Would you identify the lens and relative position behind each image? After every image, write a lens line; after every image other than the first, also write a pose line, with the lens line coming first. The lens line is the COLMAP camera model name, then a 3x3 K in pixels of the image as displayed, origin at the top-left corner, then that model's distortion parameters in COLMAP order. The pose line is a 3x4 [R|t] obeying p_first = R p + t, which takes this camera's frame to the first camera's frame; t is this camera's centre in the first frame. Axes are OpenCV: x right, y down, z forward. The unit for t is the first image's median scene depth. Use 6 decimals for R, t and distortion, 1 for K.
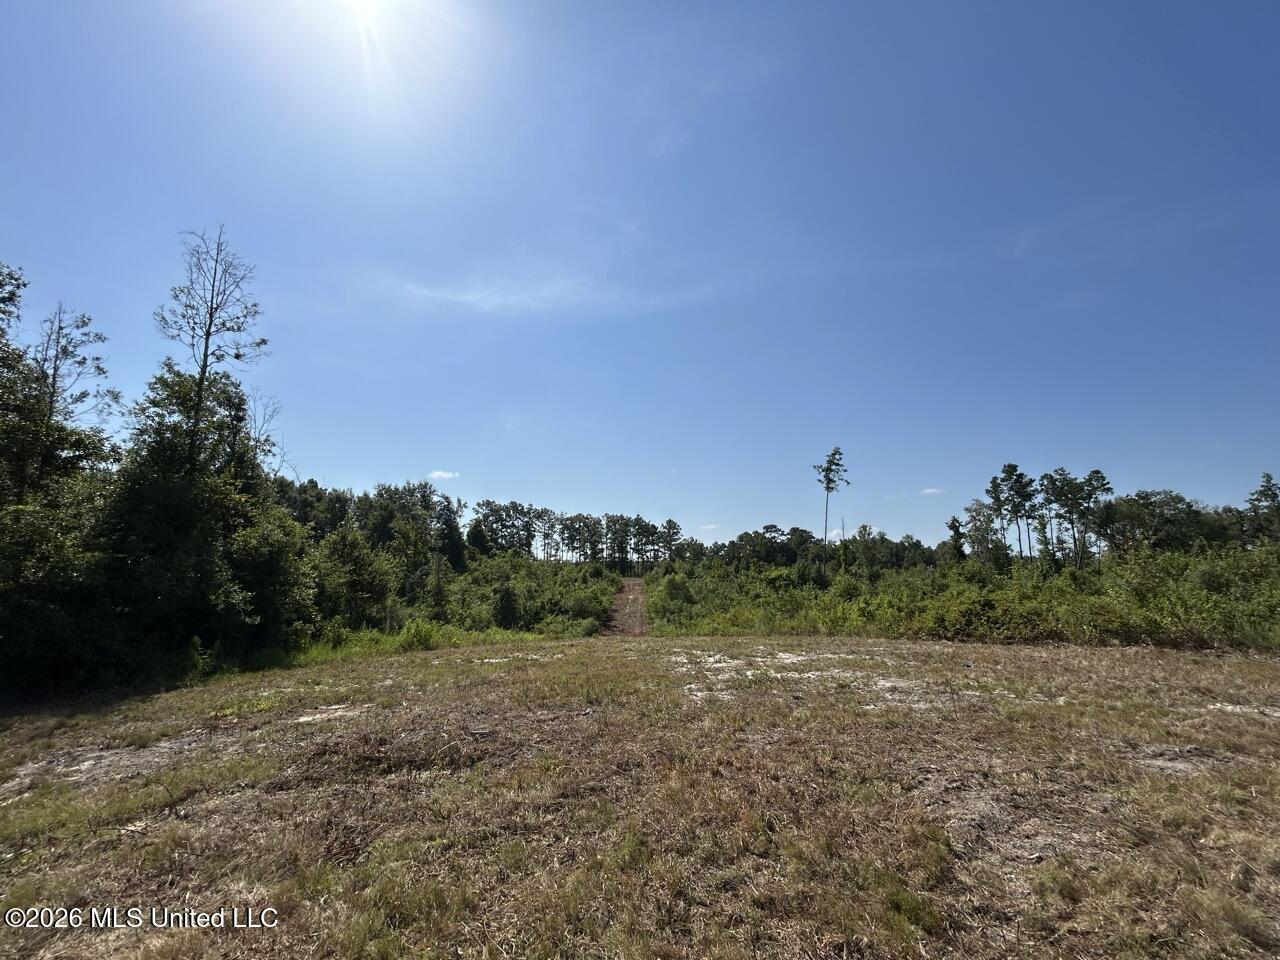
lens RADIAL K [[558.4, 0, 638.0], [0, 558.4, 491.9], [0, 0, 1]] dist [0.000724, 0.000005]
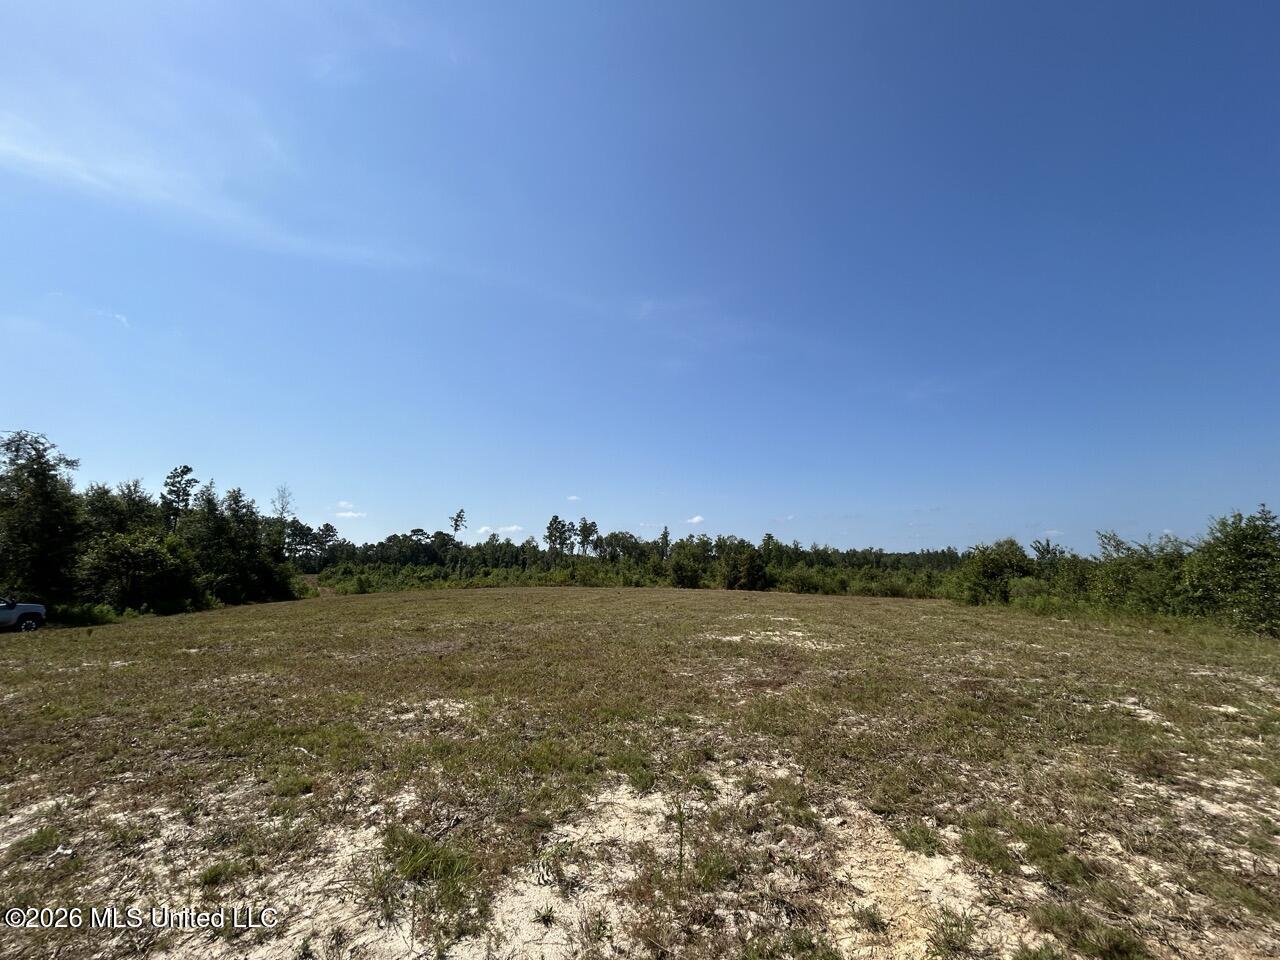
lens RADIAL K [[558.4, 0, 638.0], [0, 558.4, 491.9], [0, 0, 1]] dist [0.000724, 0.000005]
pose [[0.816400, 0.084771, 0.571231, -0.066345], [-0.088756, 0.995833, -0.020932, -0.038451], [-0.570626, -0.033611, 0.820522, -0.240311]]
